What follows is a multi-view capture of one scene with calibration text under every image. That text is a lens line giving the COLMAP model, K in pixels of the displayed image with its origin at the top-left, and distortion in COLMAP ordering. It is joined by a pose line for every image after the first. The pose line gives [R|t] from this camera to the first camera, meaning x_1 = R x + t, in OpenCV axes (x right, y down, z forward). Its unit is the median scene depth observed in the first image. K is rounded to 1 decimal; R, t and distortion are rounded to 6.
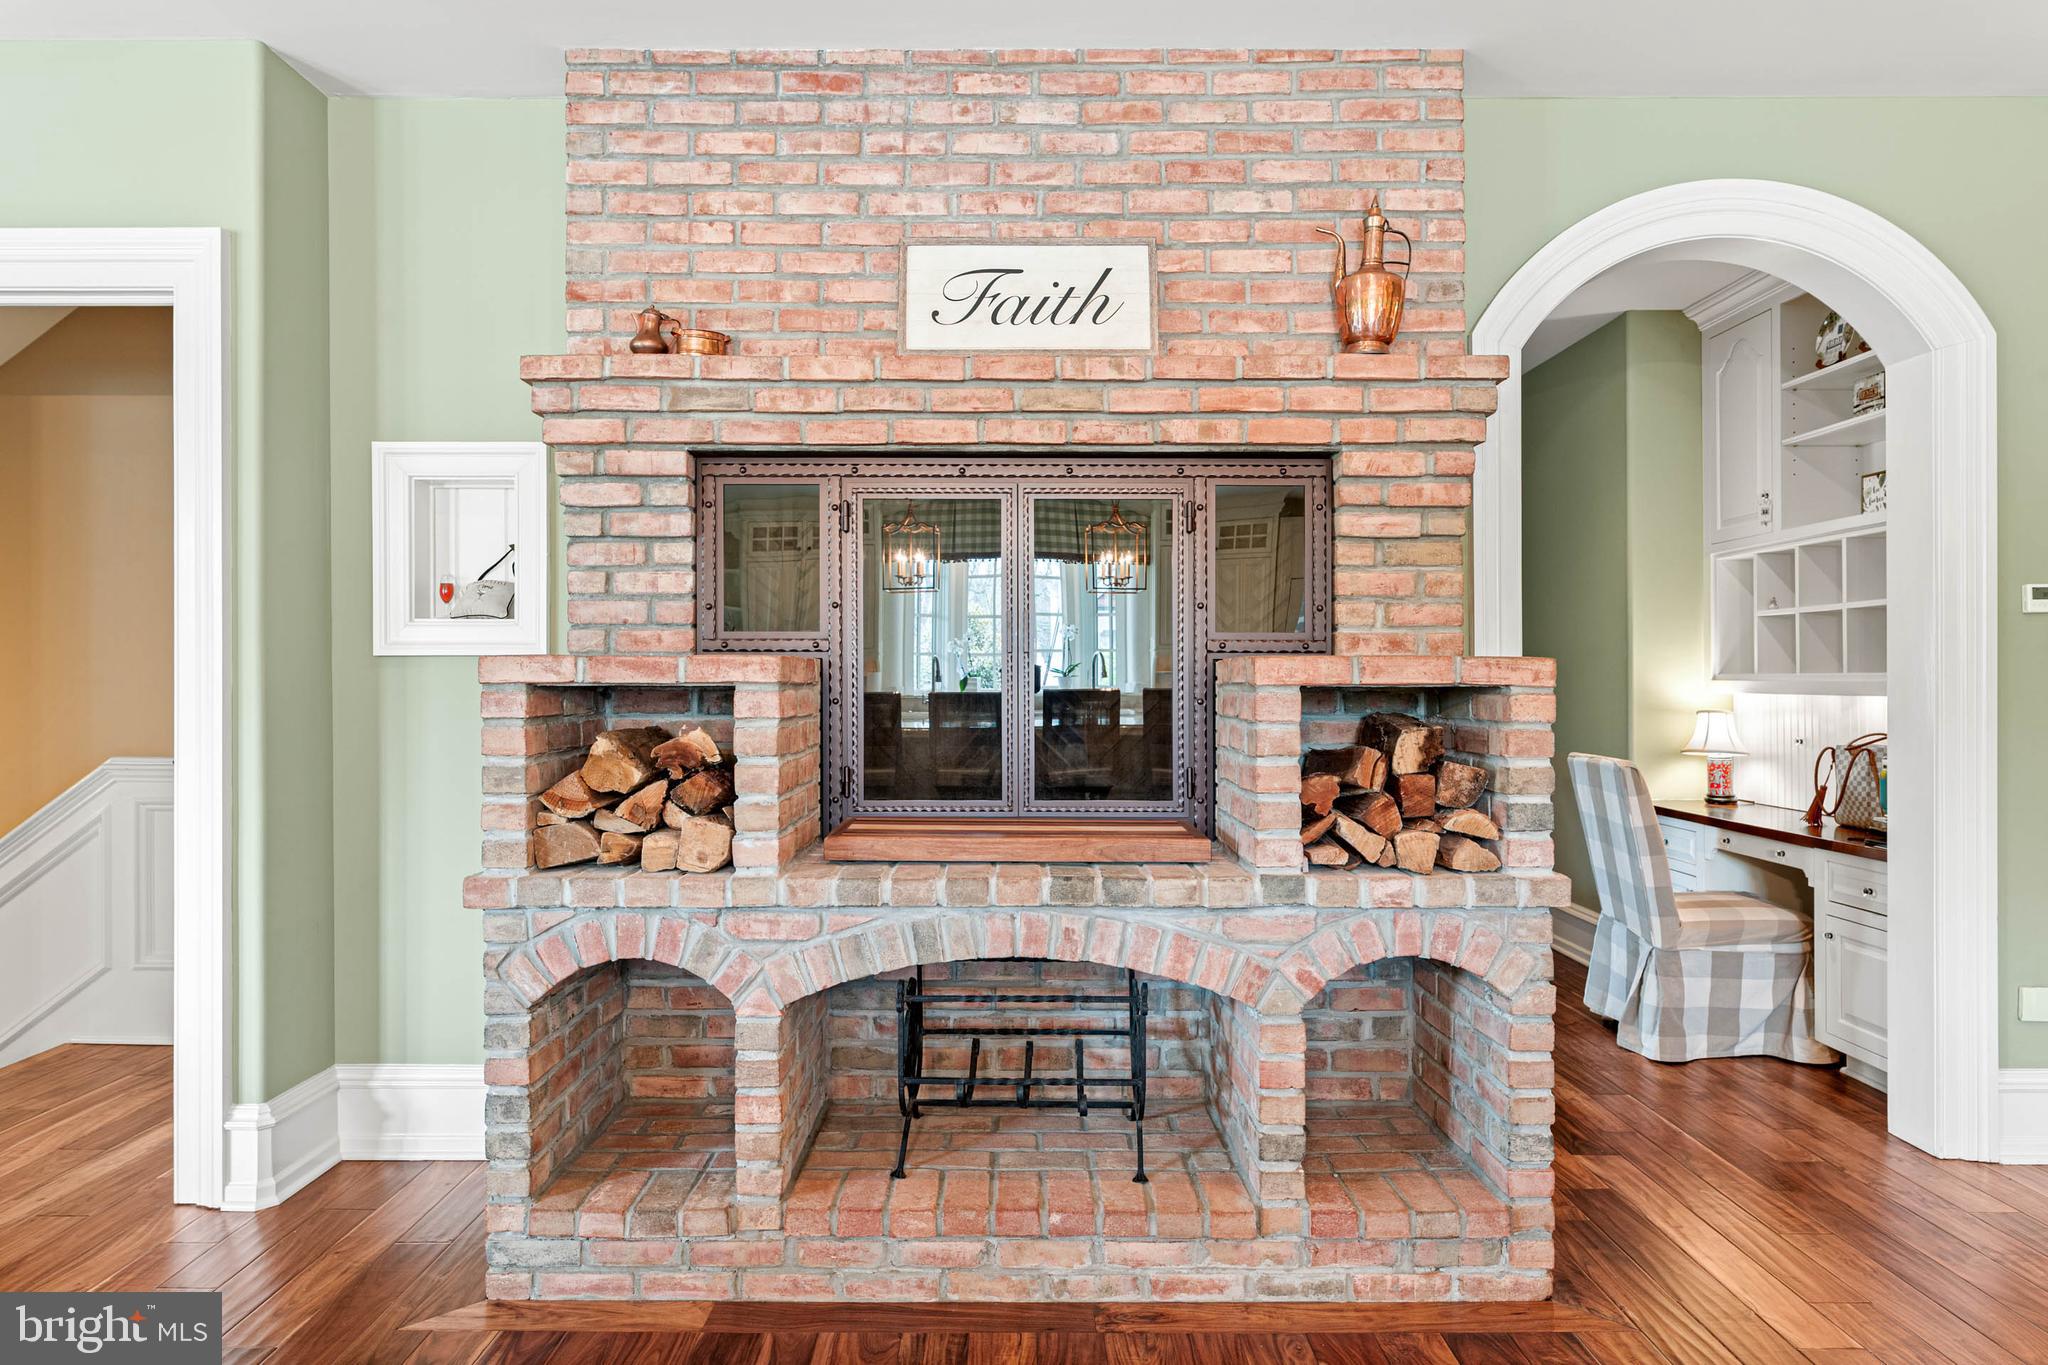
lens RADIAL K [[1181.5, 0, 1008.1], [0, 1181.5, 690.1], [0, 0, 1]] dist [0.001371, 0.000278]
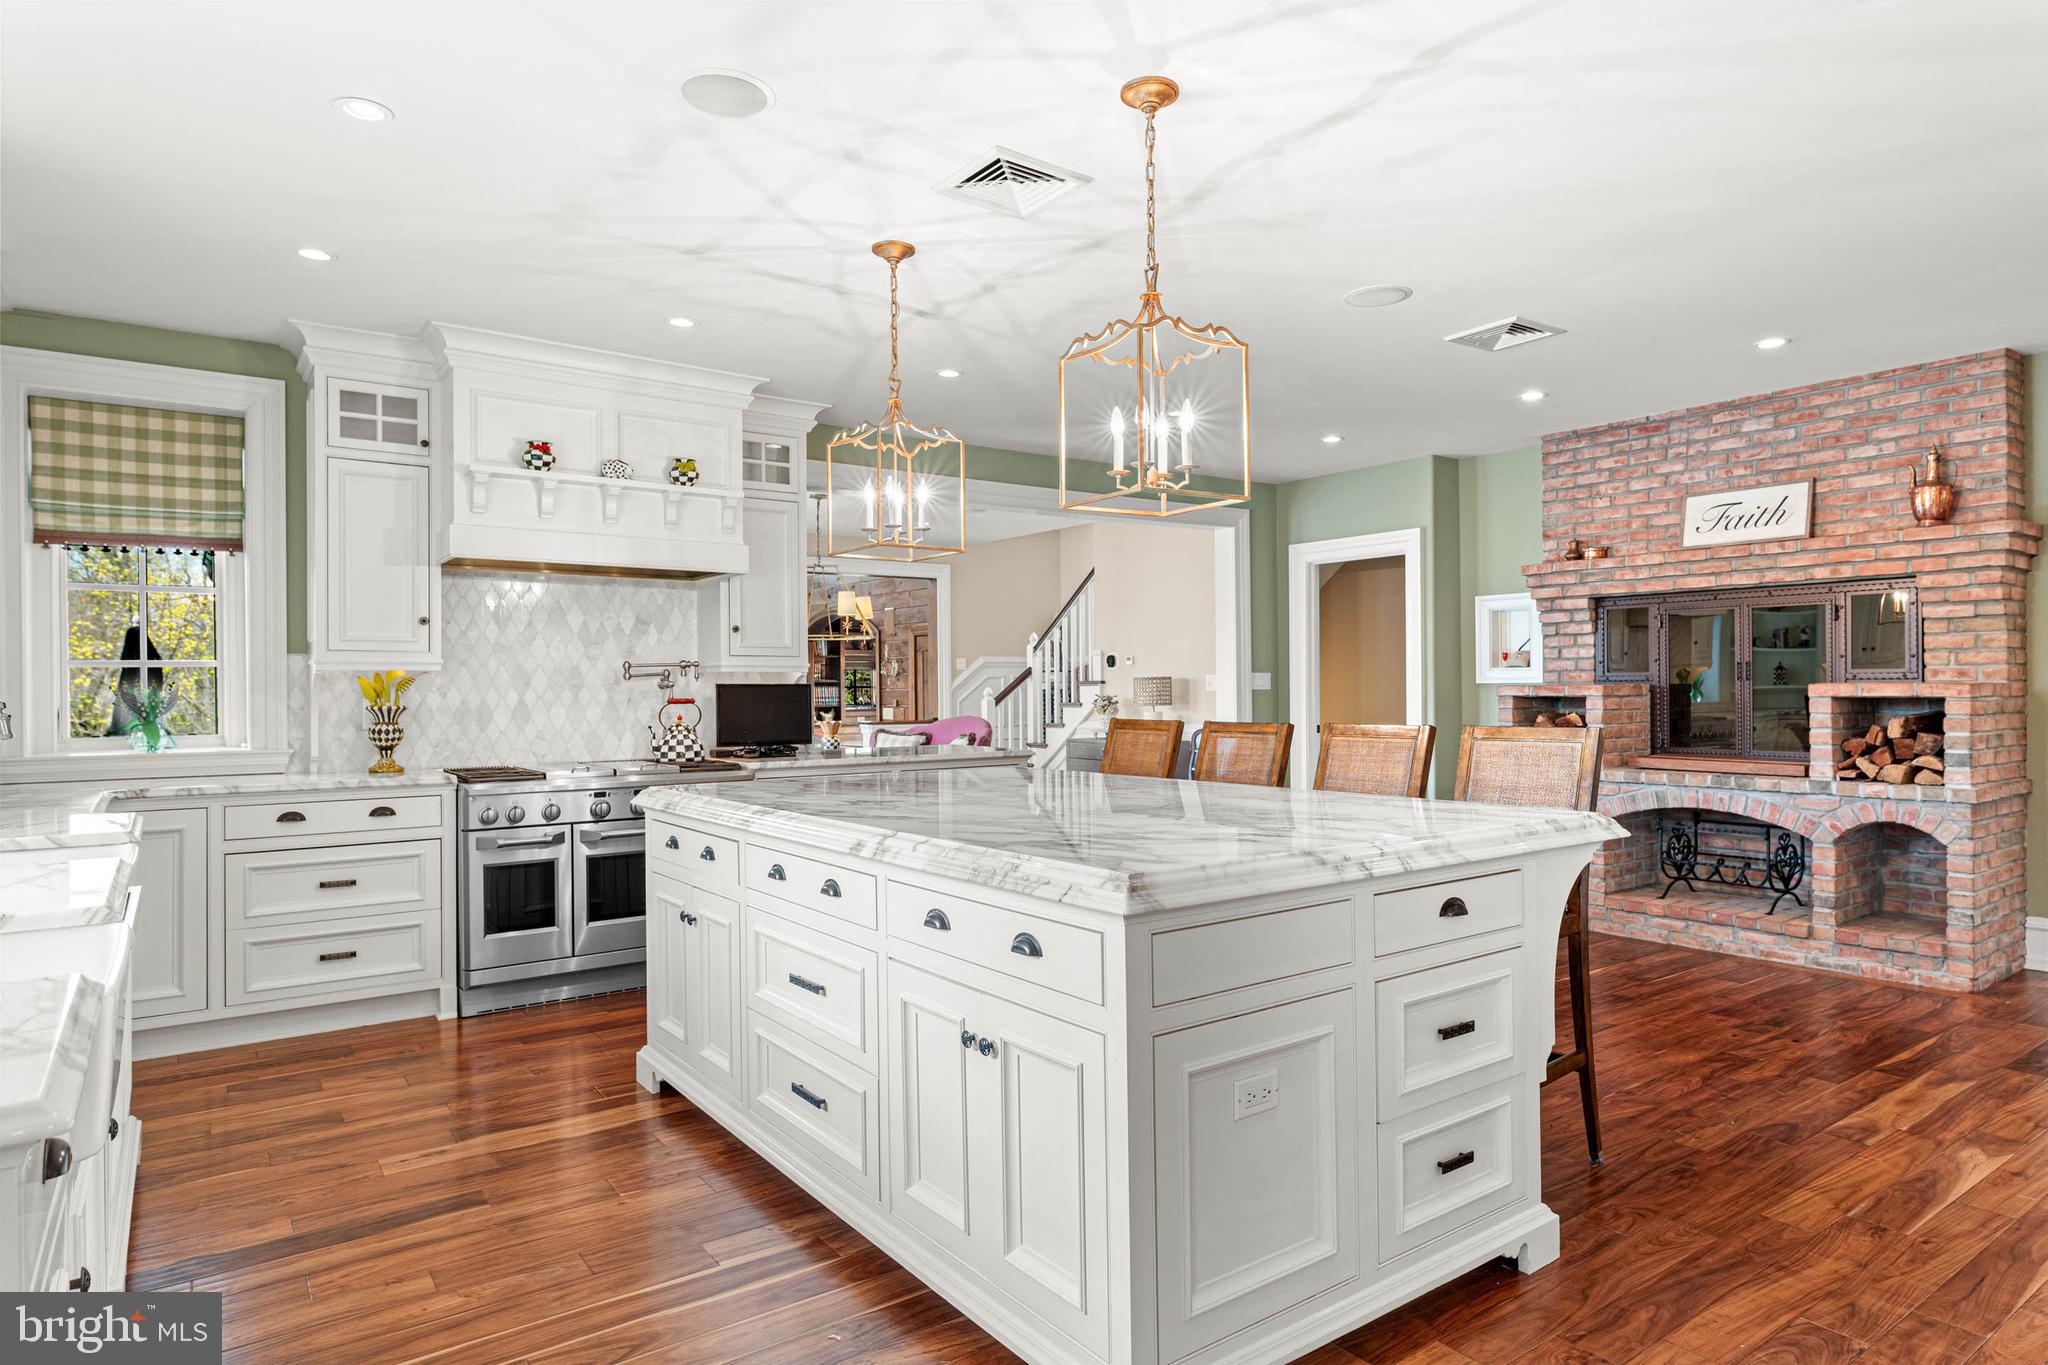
lens RADIAL K [[1181.5, 0, 1017.9], [0, 1181.5, 685.0], [0, 0, 1]] dist [0.001371, 0.000278]
pose [[0.584231, -0.007896, -0.811549, 0.979469], [0.003212, 0.999967, -0.007417, -0.012455], [0.811581, 0.001726, 0.584238, -1.315349]]
